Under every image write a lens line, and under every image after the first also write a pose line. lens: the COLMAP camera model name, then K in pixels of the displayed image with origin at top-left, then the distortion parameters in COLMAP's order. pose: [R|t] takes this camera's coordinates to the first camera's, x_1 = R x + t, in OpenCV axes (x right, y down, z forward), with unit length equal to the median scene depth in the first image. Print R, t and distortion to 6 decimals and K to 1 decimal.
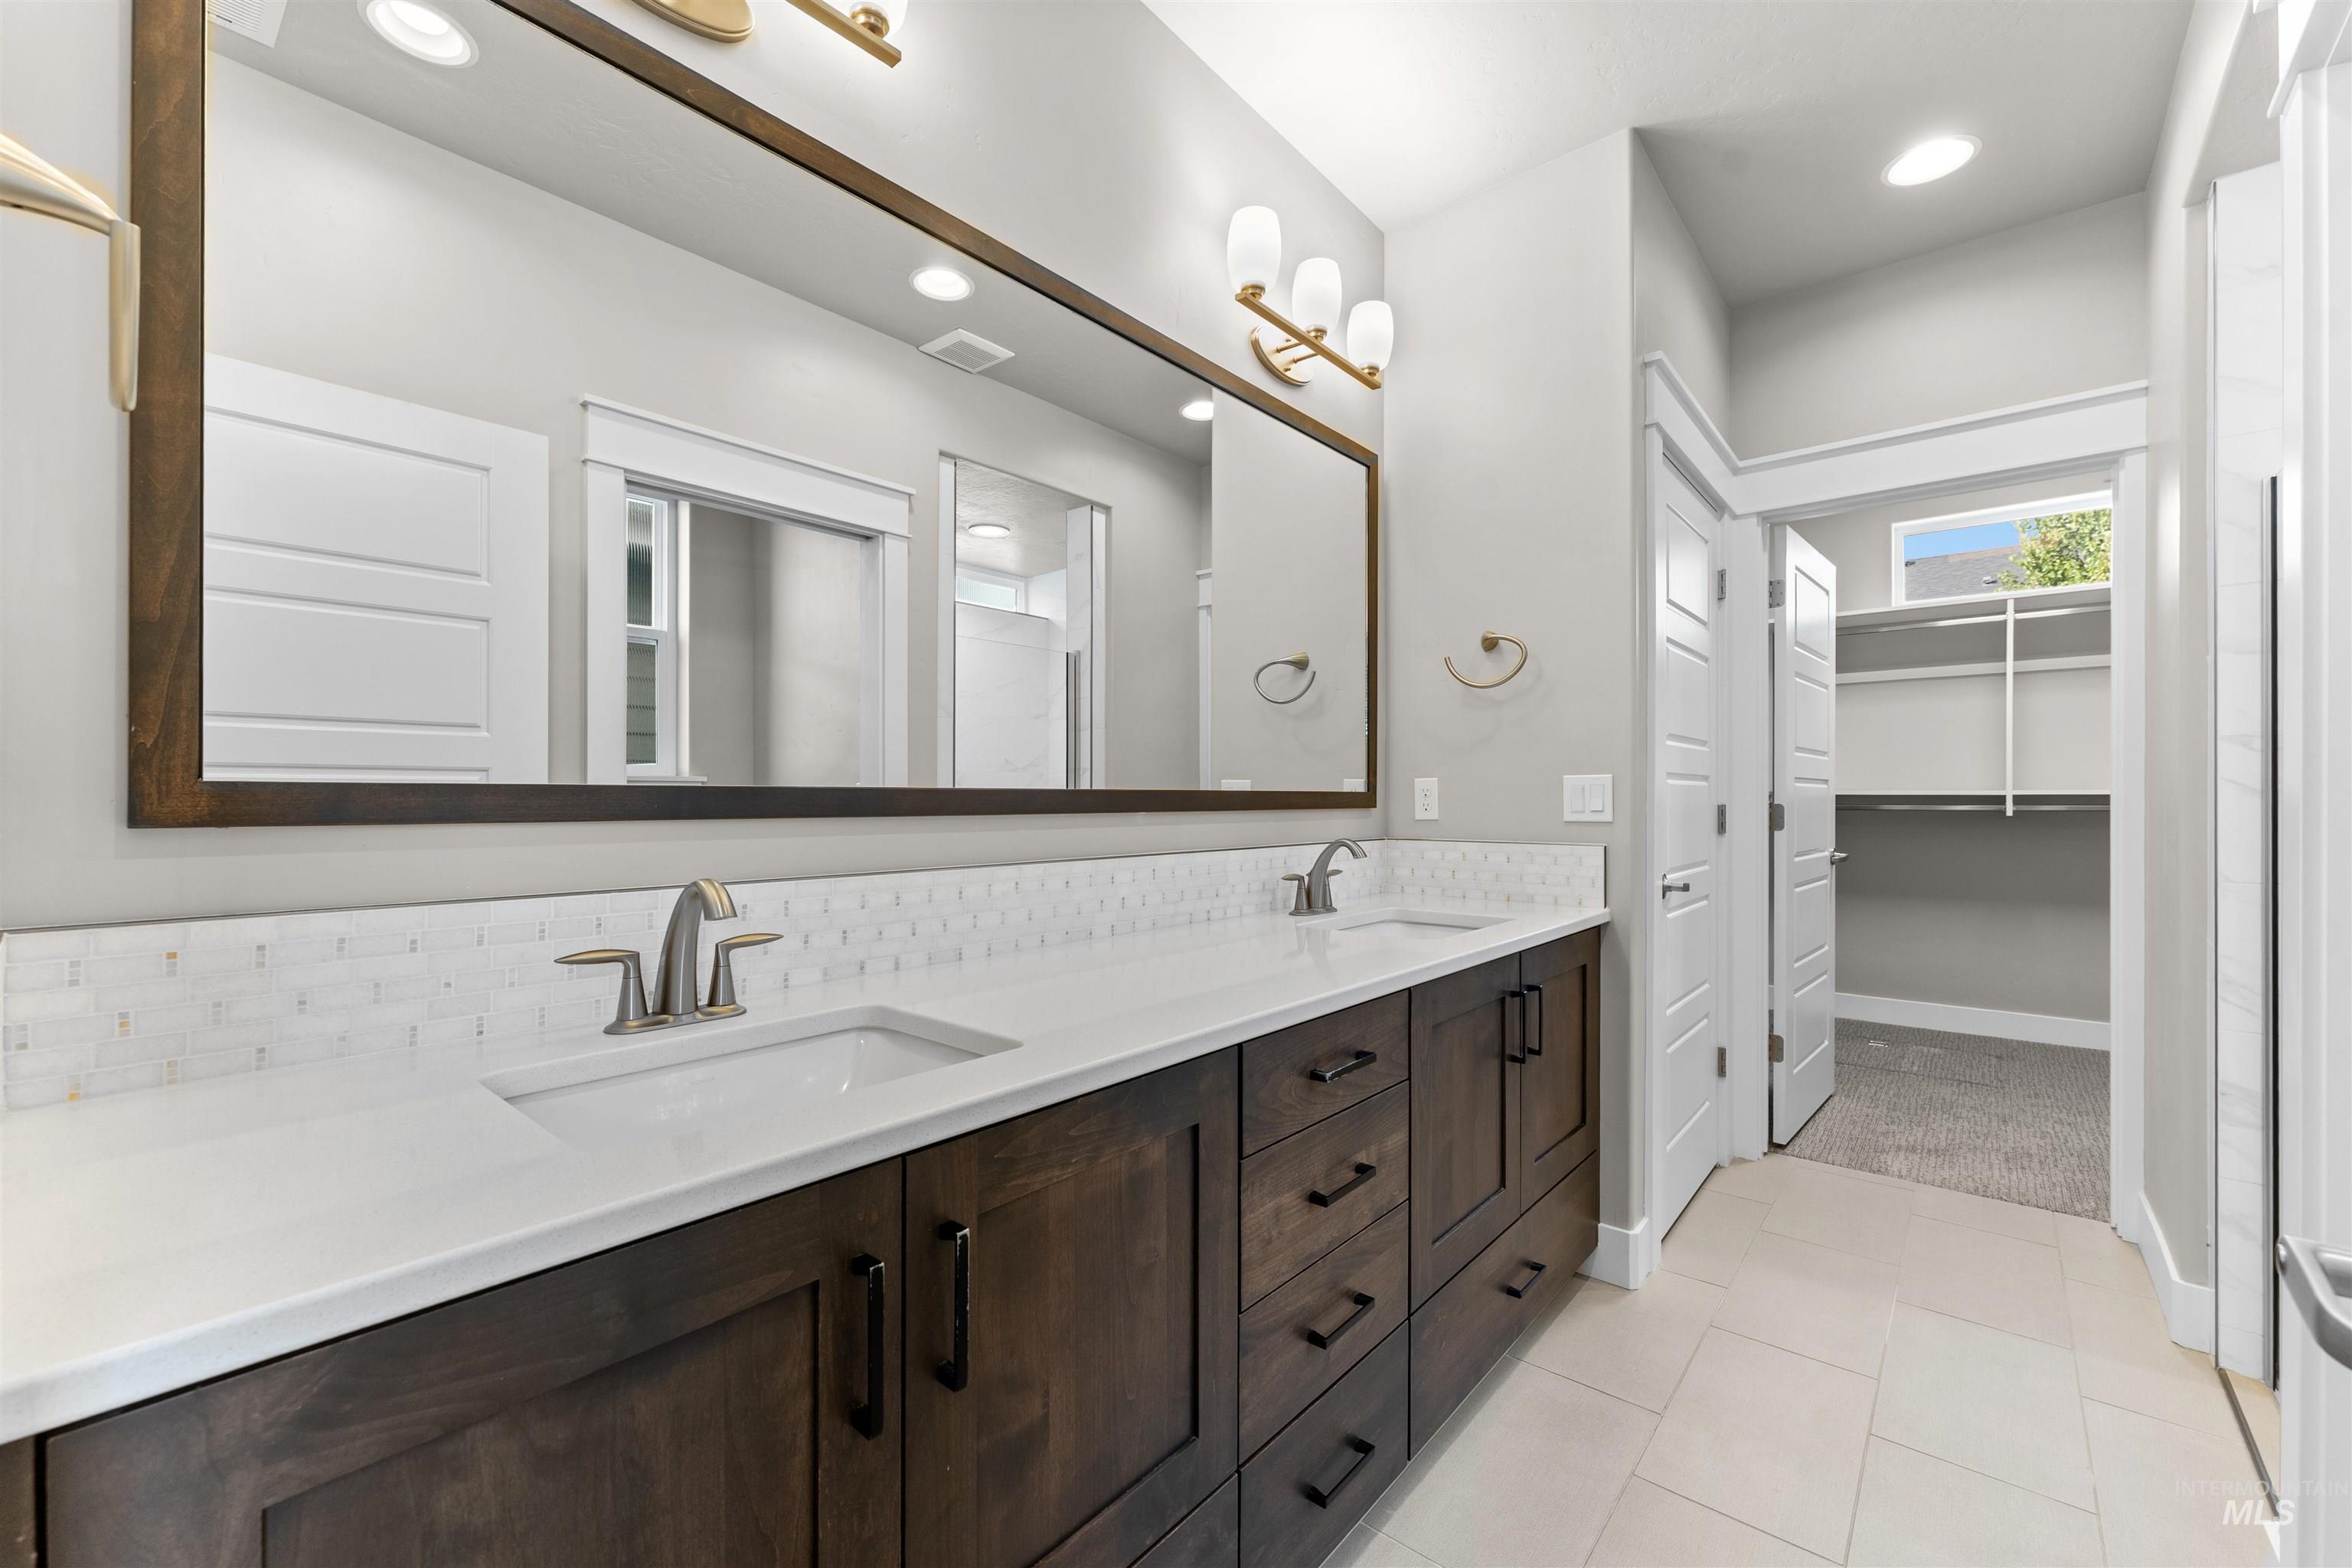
lens RADIAL K [[946.0, 0, 1175.2], [0, 946.0, 777.8], [0, 0, 1]] dist [-0.001319, 0.000048]
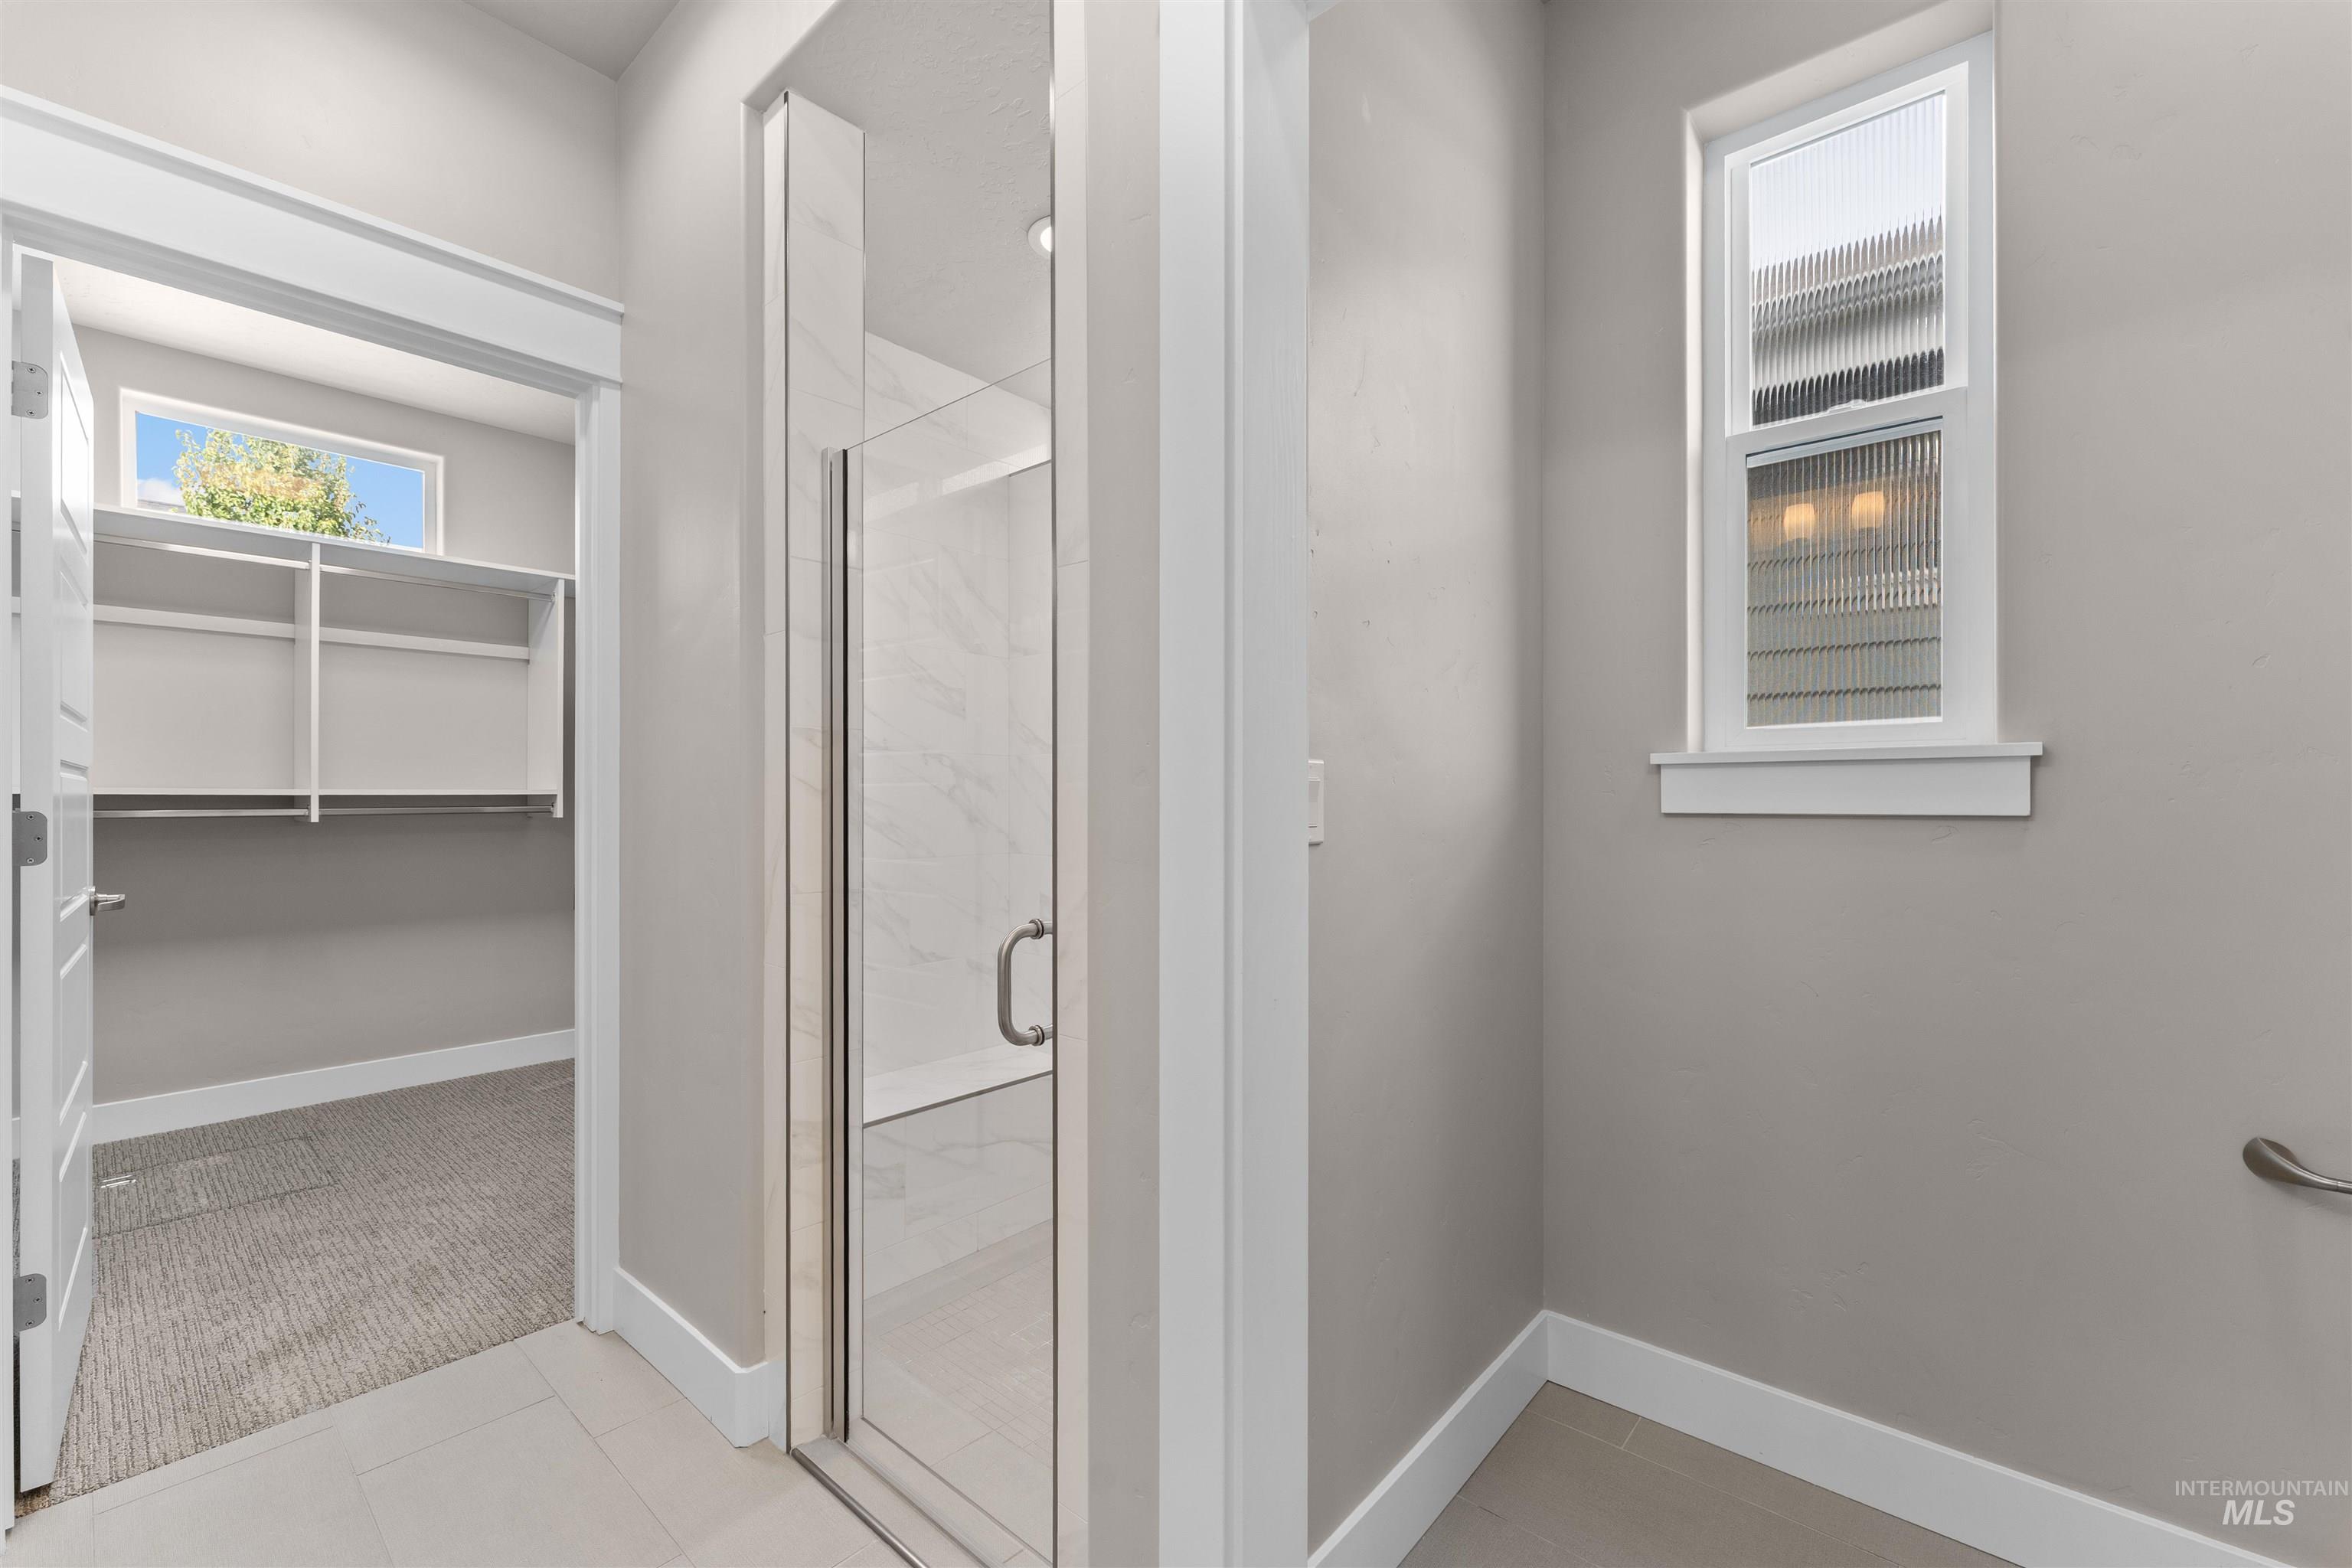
lens RADIAL K [[961.5, 0, 1177.6], [0, 961.5, 801.0], [0, 0, 1]] dist [-0.002220, -0.000700]
pose [[0.005617, -0.005963, 0.999966, 0.134699], [-0.017690, 0.999825, 0.006062, 0.007472], [-0.999828, -0.017724, 0.005511, 0.391735]]
